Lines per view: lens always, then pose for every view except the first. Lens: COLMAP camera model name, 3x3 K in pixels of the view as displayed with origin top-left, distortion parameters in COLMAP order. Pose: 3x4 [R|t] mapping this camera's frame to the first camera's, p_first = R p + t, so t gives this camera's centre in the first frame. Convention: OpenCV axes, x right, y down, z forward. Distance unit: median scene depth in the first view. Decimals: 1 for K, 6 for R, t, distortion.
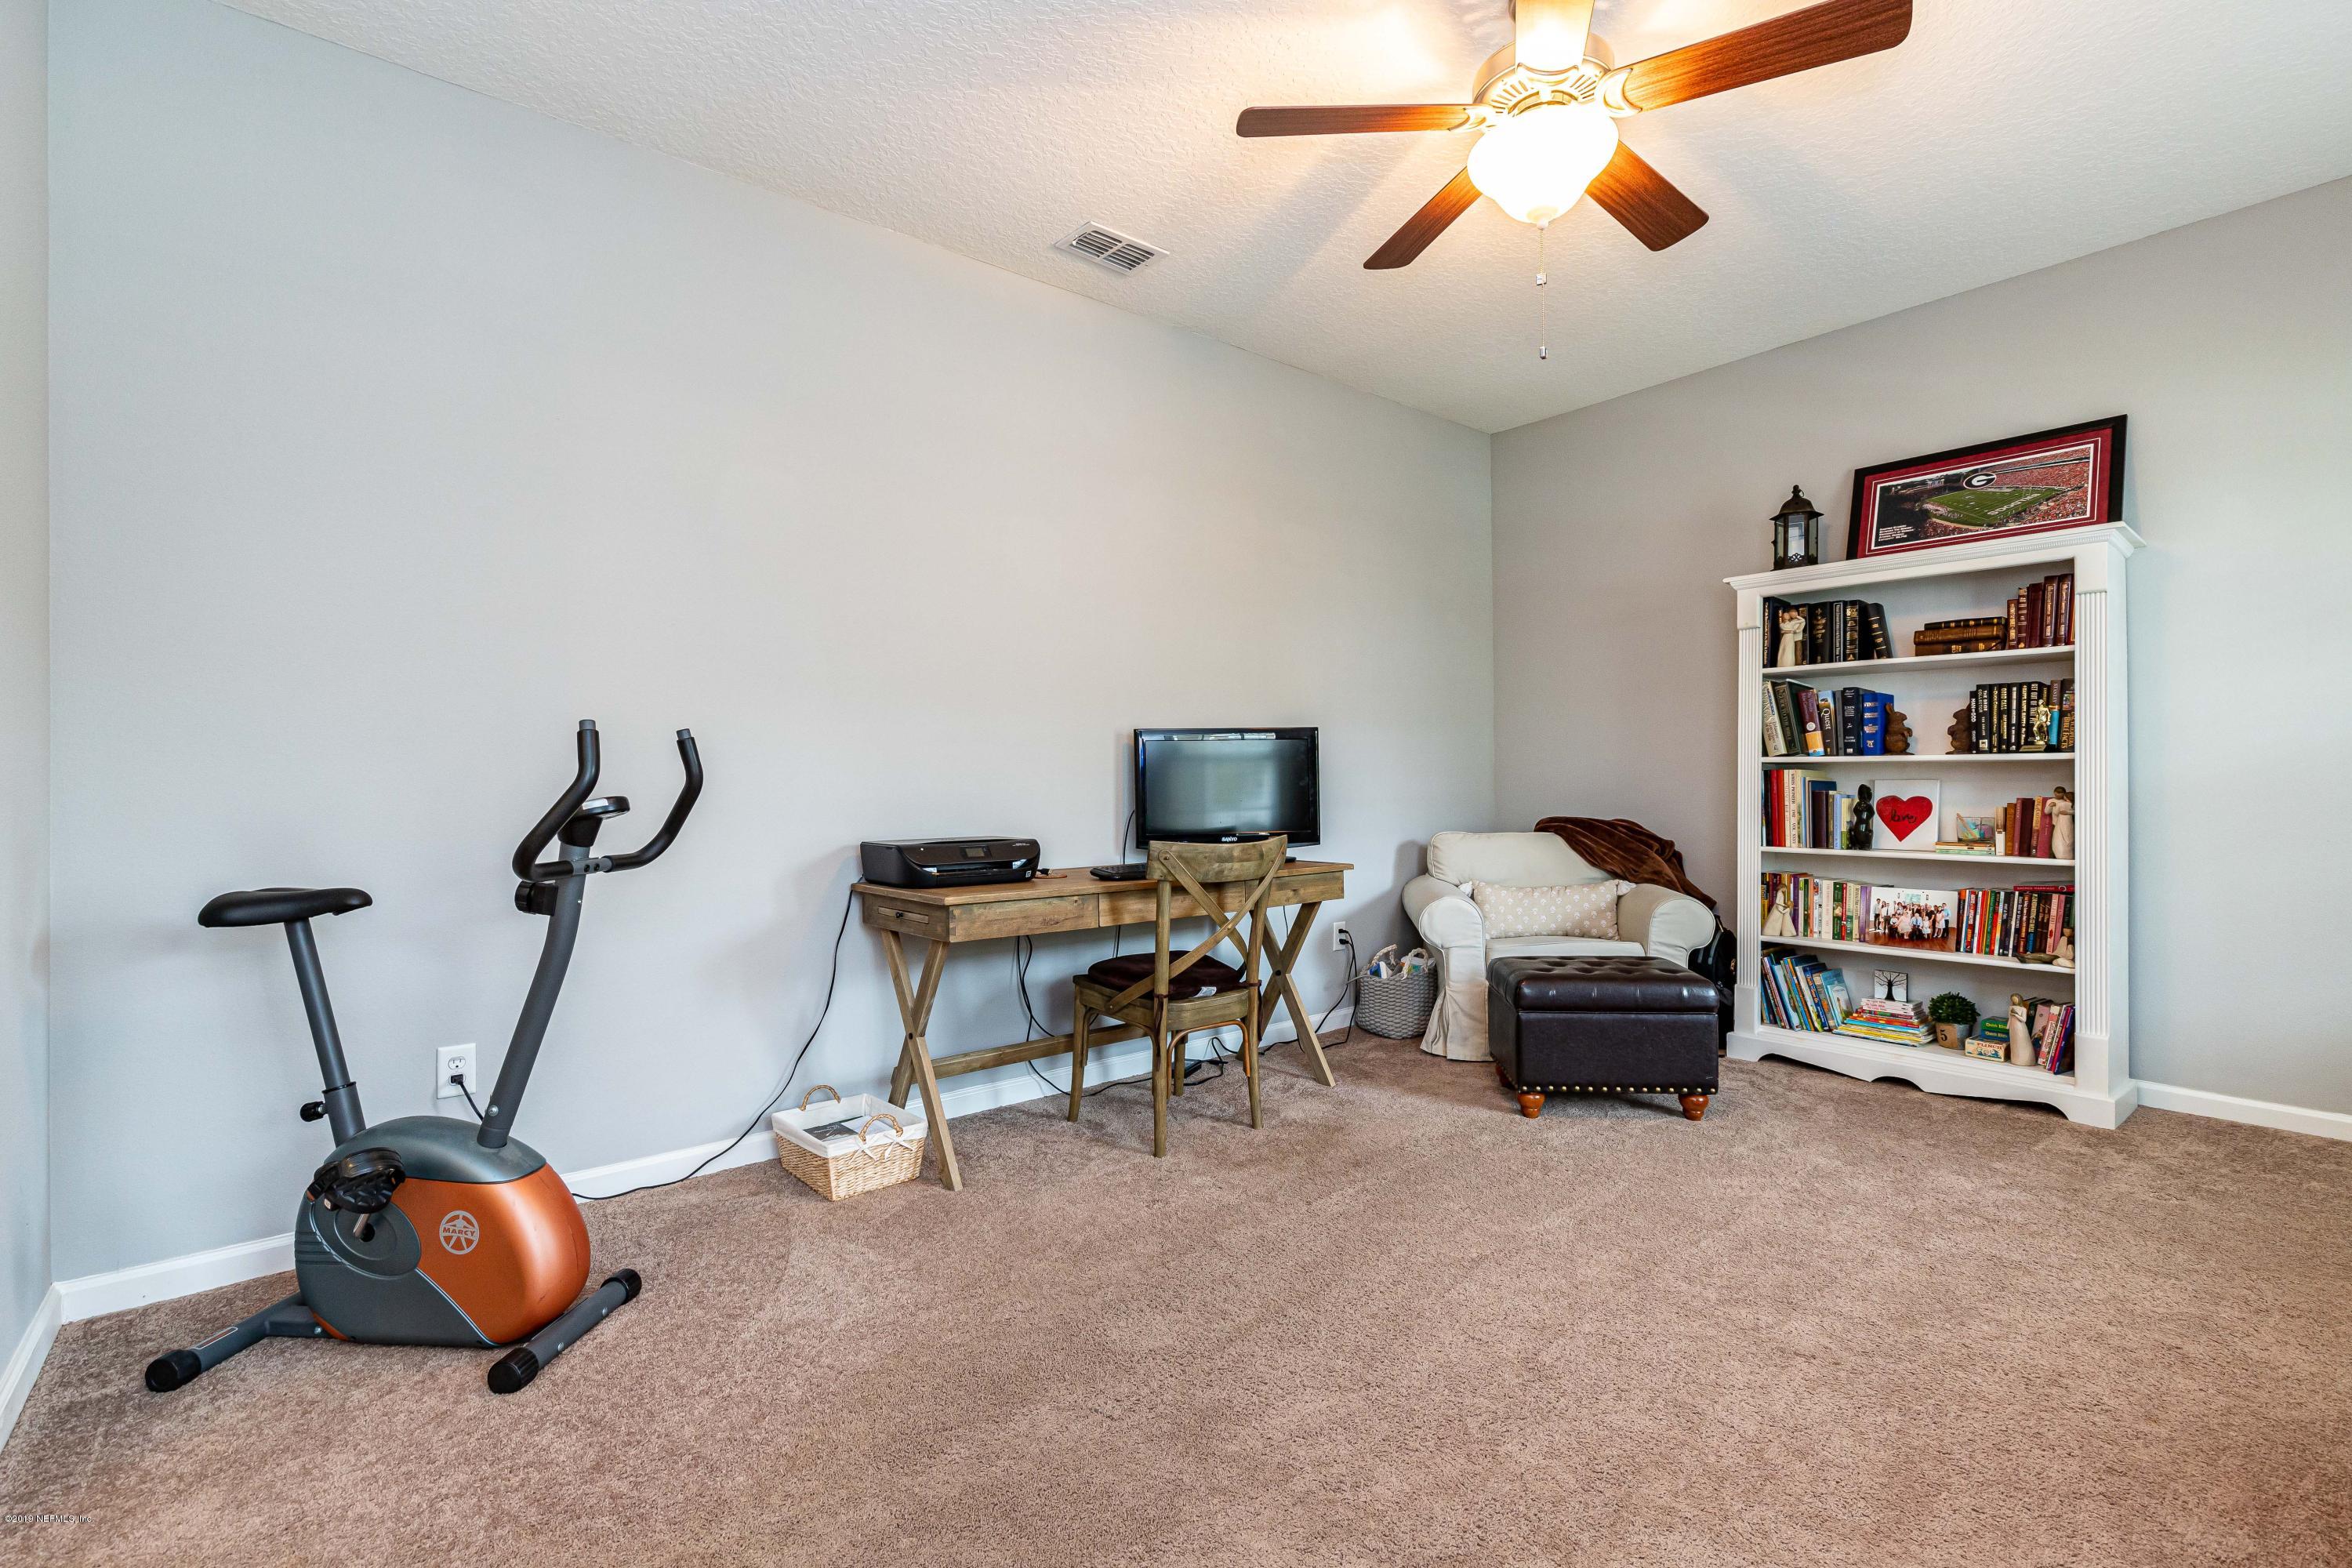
lens RADIAL K [[1057.0, 0, 1174.6], [0, 1057.0, 772.5], [0, 0, 1]] dist [-0.002555, -0.000556]
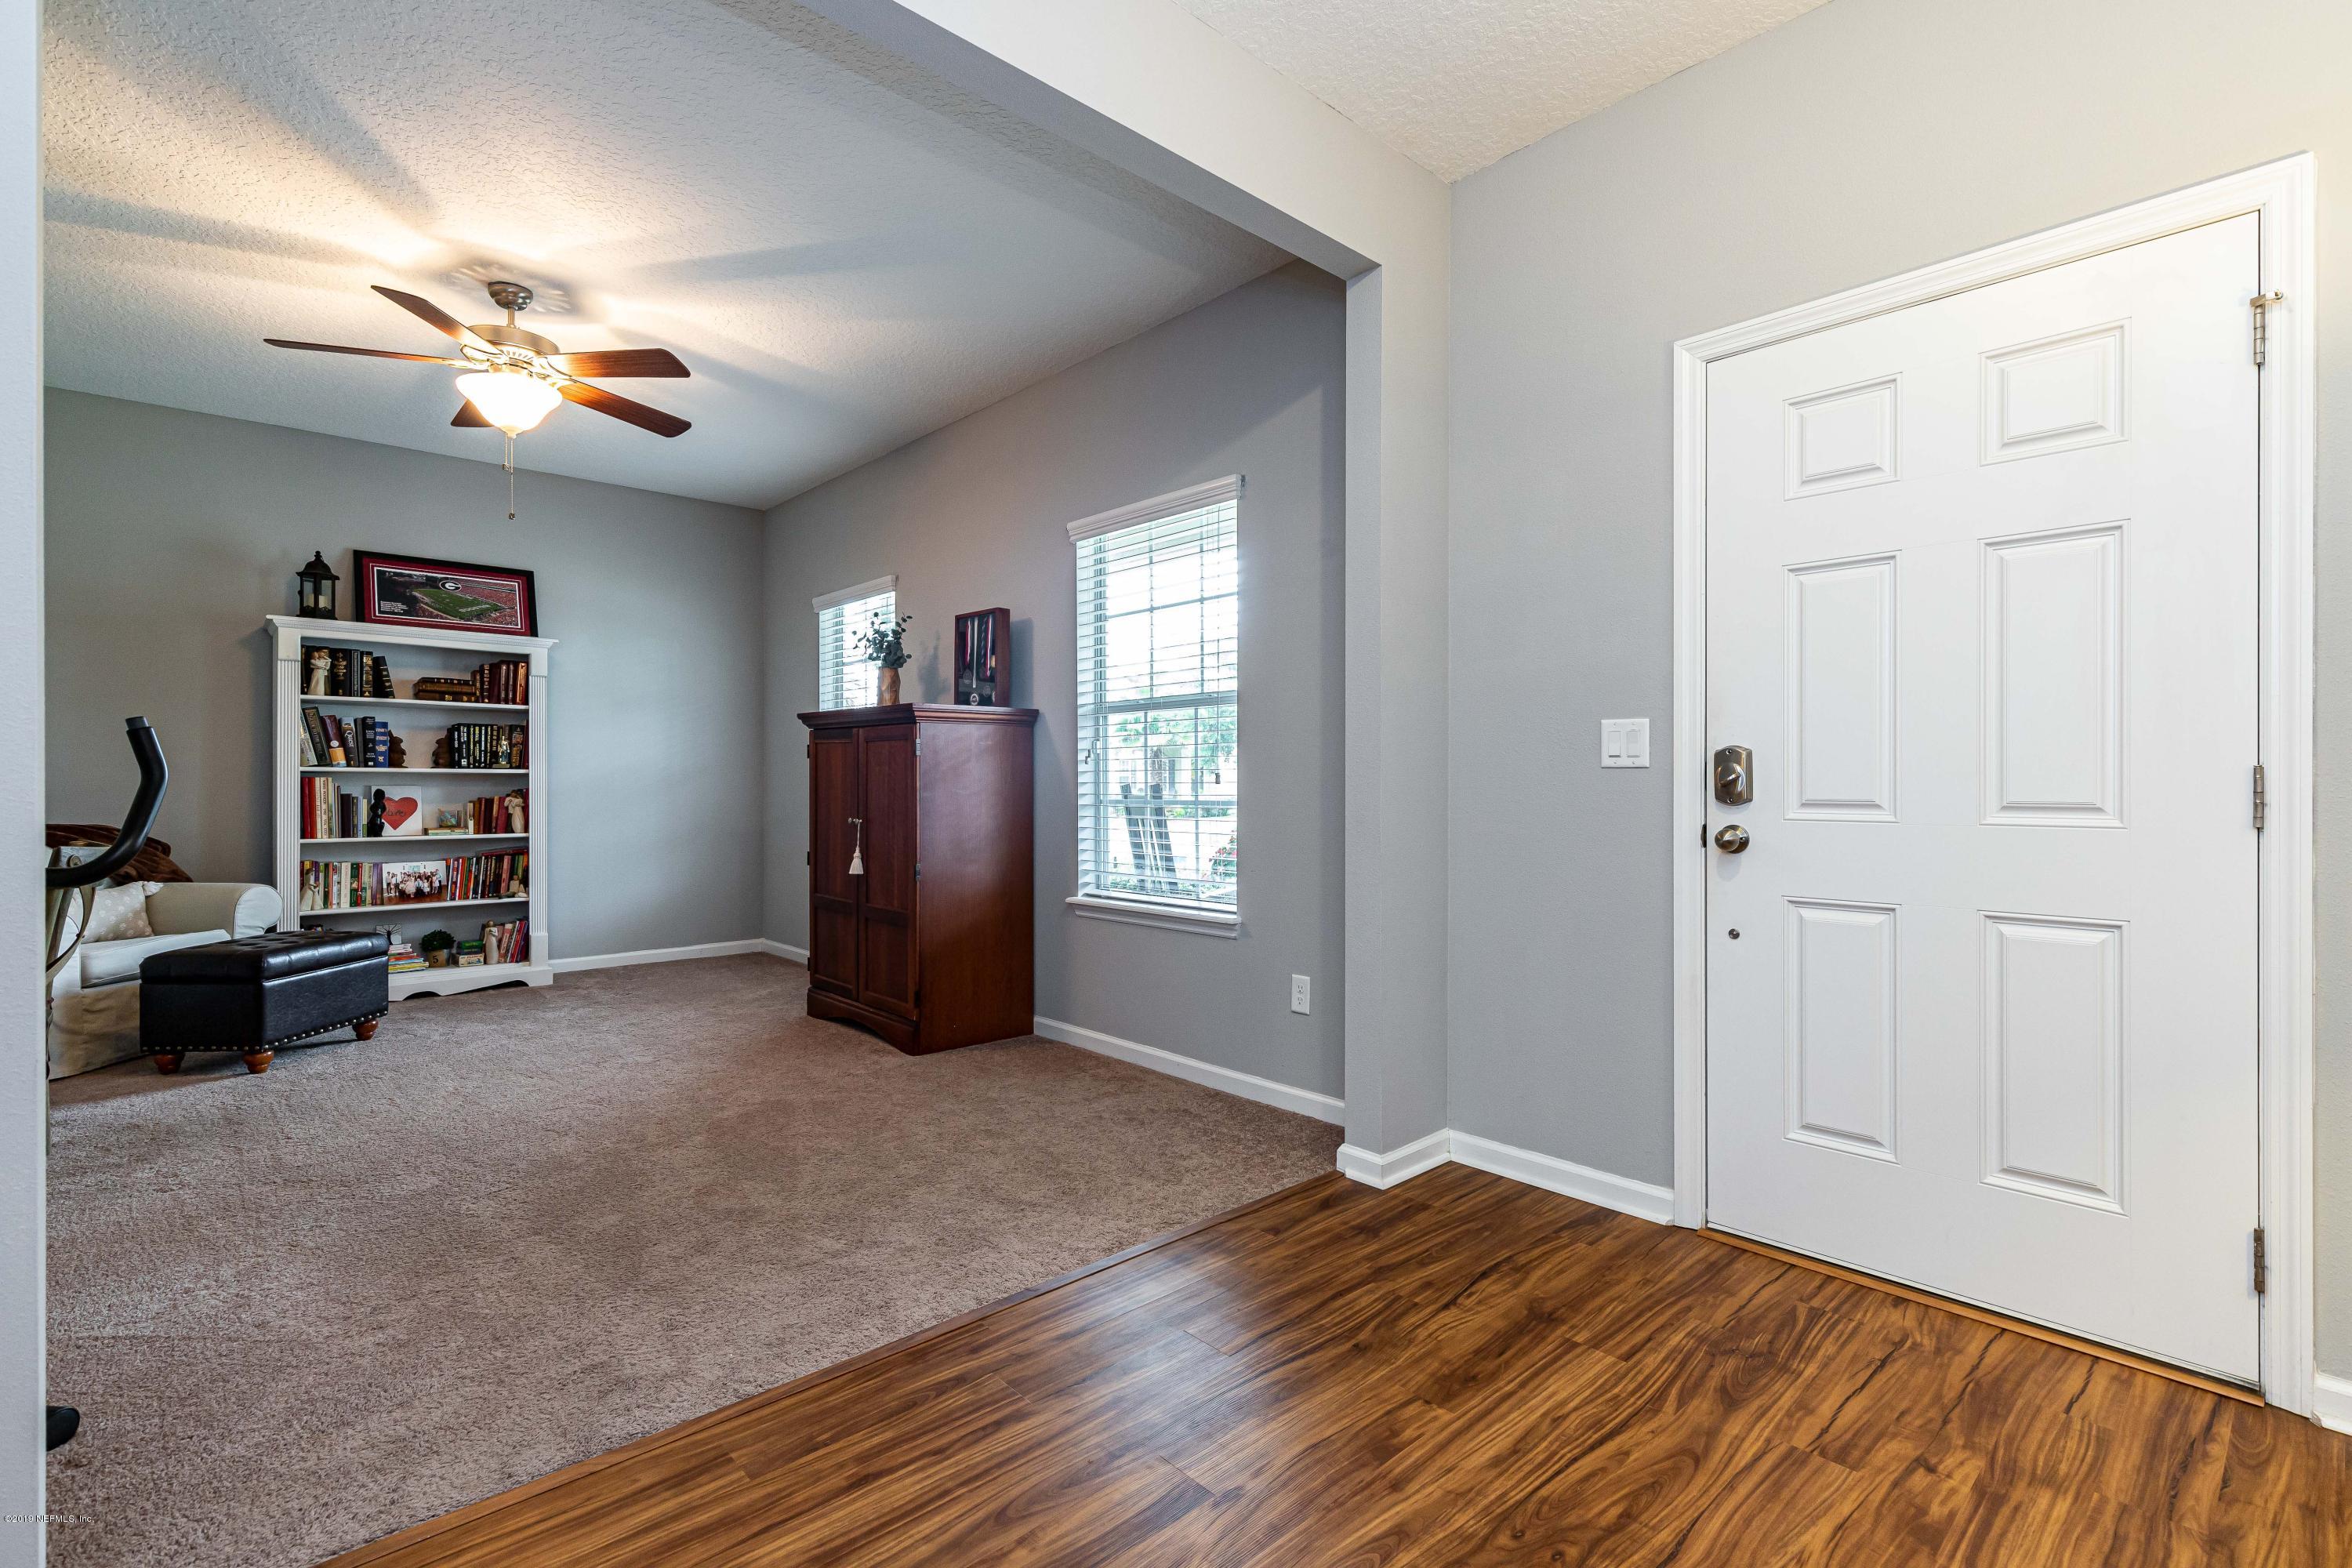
lens RADIAL K [[1068.6, 0, 1194.5], [0, 1068.6, 786.0], [0, 0, 1]] dist [0.005082, 0.000263]
pose [[-0.075257, 0.005298, 0.997150, -0.810543], [-0.002406, 0.999982, -0.005495, 0.012848], [-0.997161, -0.002812, -0.075243, 0.057146]]
